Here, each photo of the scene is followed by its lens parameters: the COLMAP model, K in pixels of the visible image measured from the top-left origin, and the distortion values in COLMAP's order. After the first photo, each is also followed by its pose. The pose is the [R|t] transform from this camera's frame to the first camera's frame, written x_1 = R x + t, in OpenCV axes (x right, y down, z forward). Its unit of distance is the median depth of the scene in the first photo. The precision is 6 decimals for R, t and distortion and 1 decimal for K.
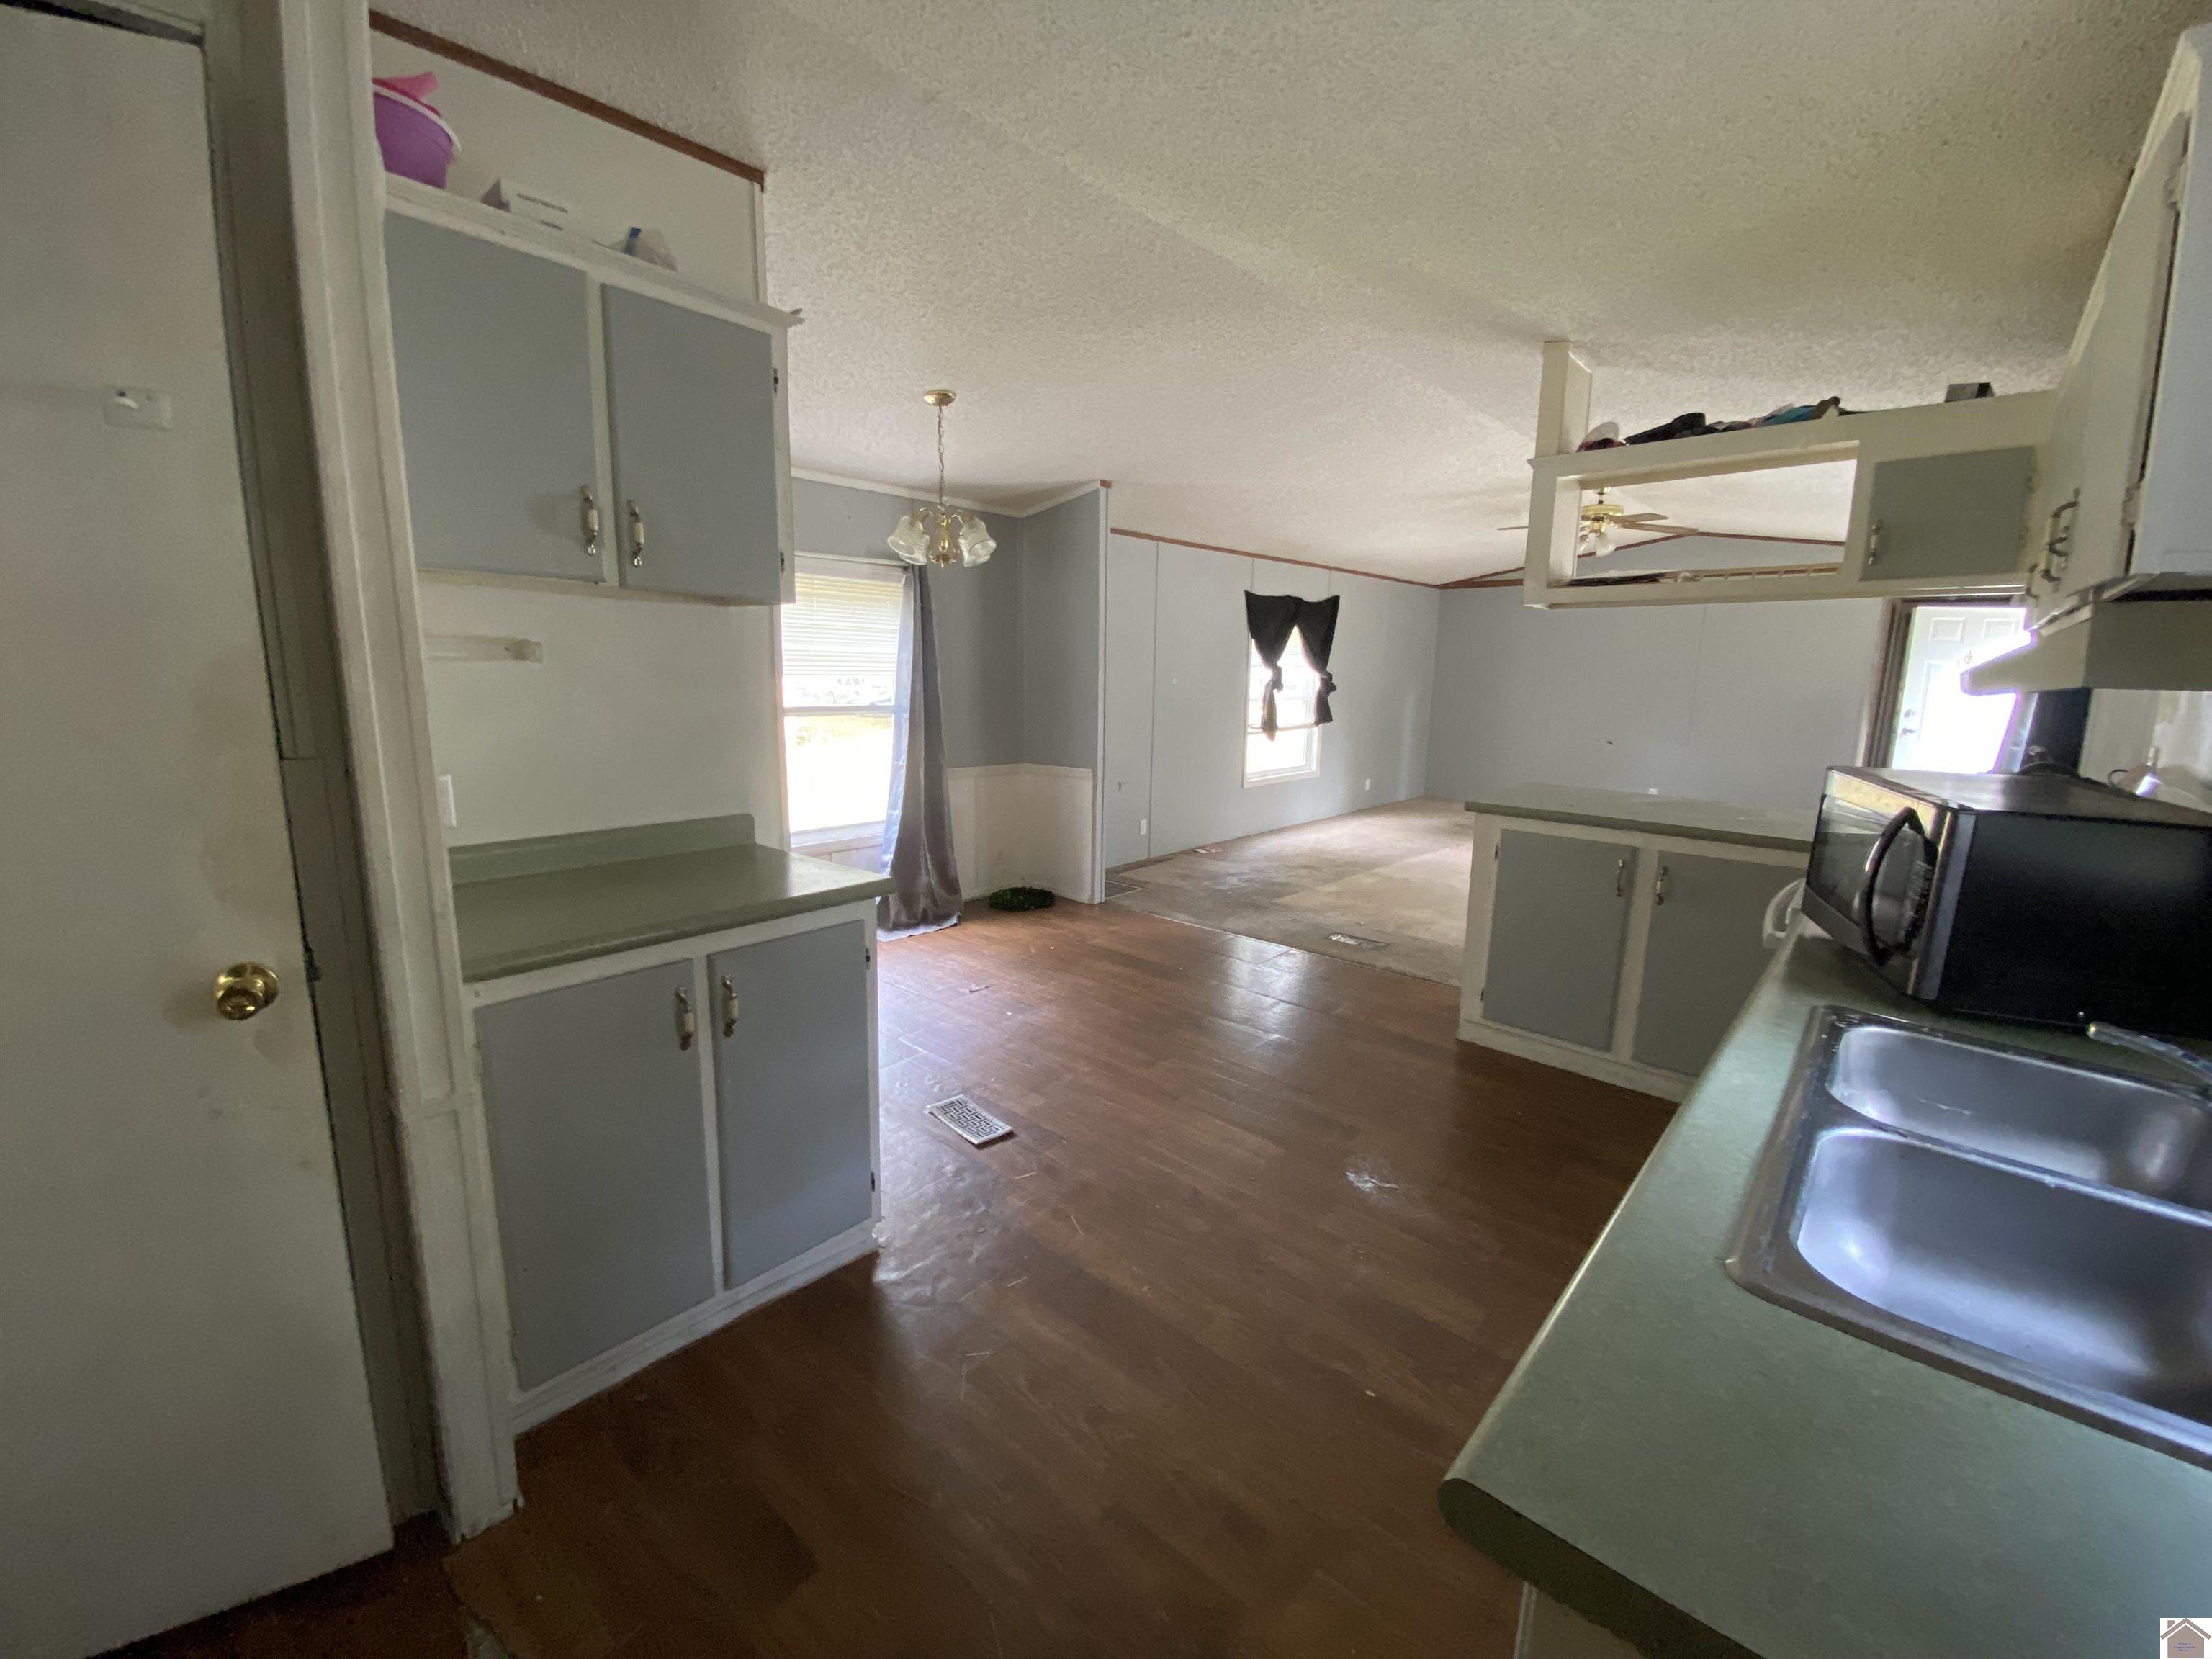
lens RADIAL K [[904.2, 0, 1096.2], [0, 904.2, 827.5], [0, 0, 1]] dist [0.026253, -0.022256]
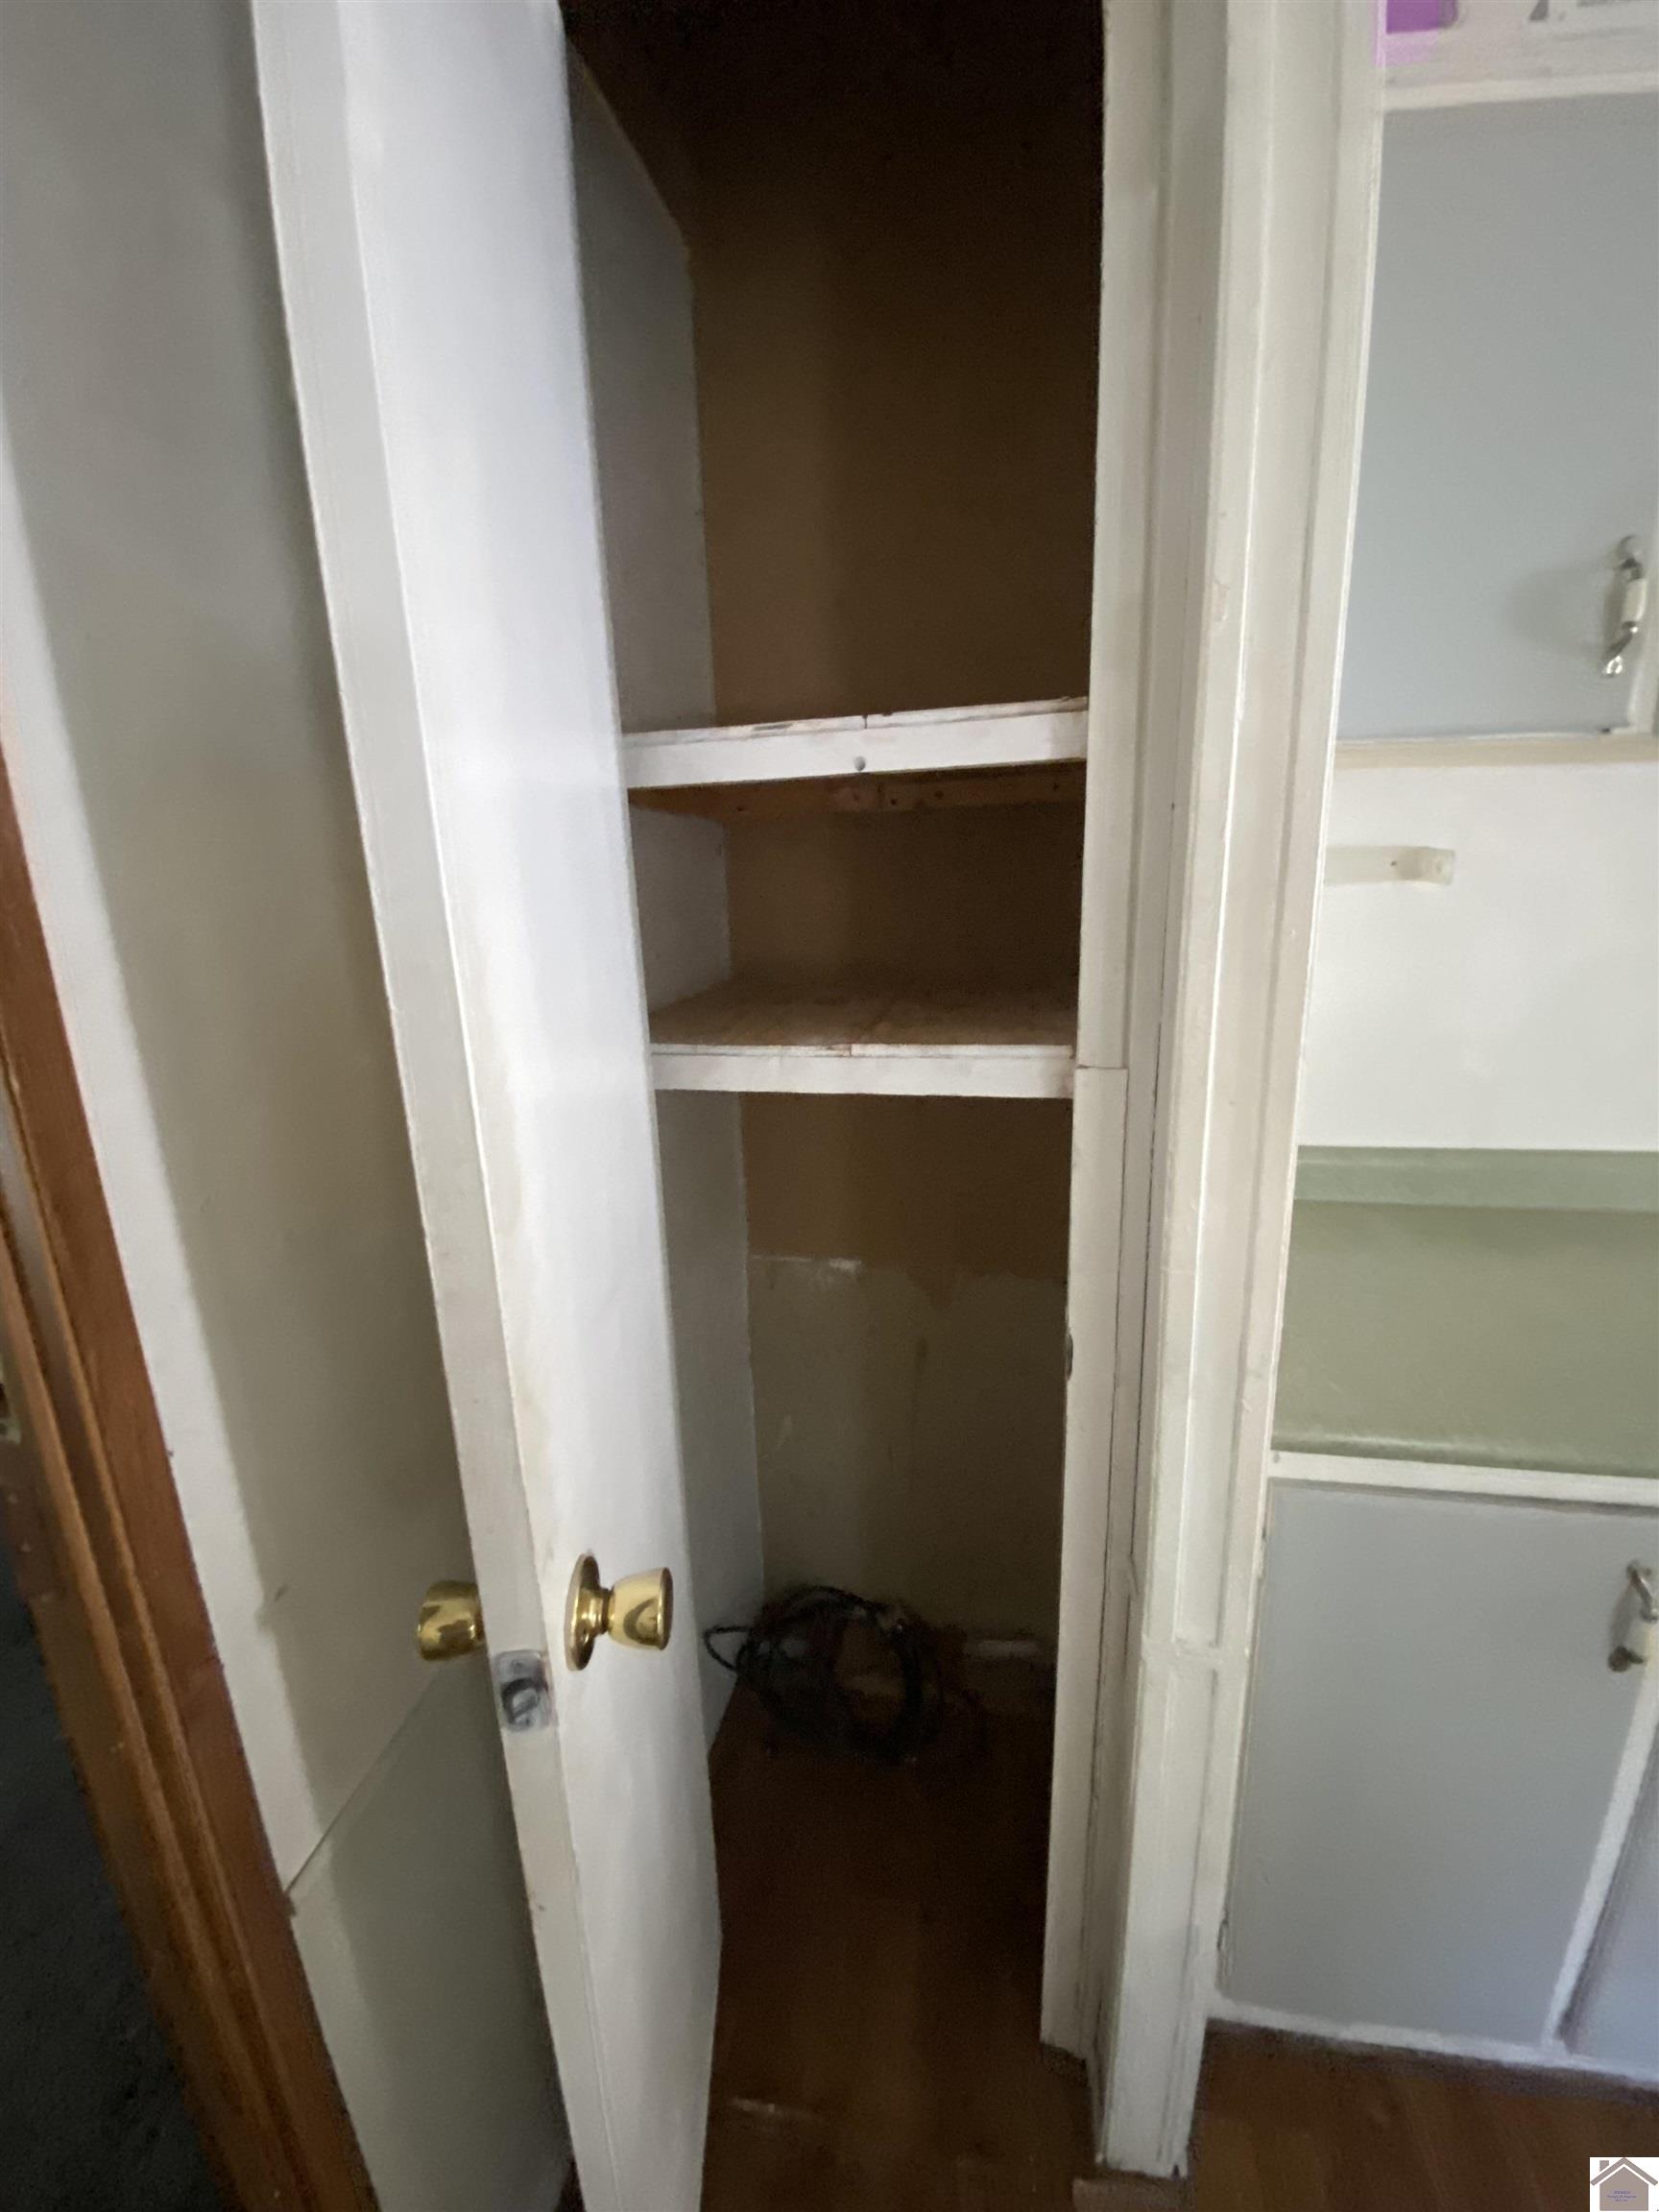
lens RADIAL K [[904.2, 0, 829.5], [0, 904.2, 1106.0], [0, 0, 1]] dist [0.026253, -0.022256]
pose [[0.505982, 0.181399, -0.843254, -0.312820], [-0.111362, 0.983192, 0.144681, -0.086214], [0.855325, 0.020701, 0.517678, 0.370518]]
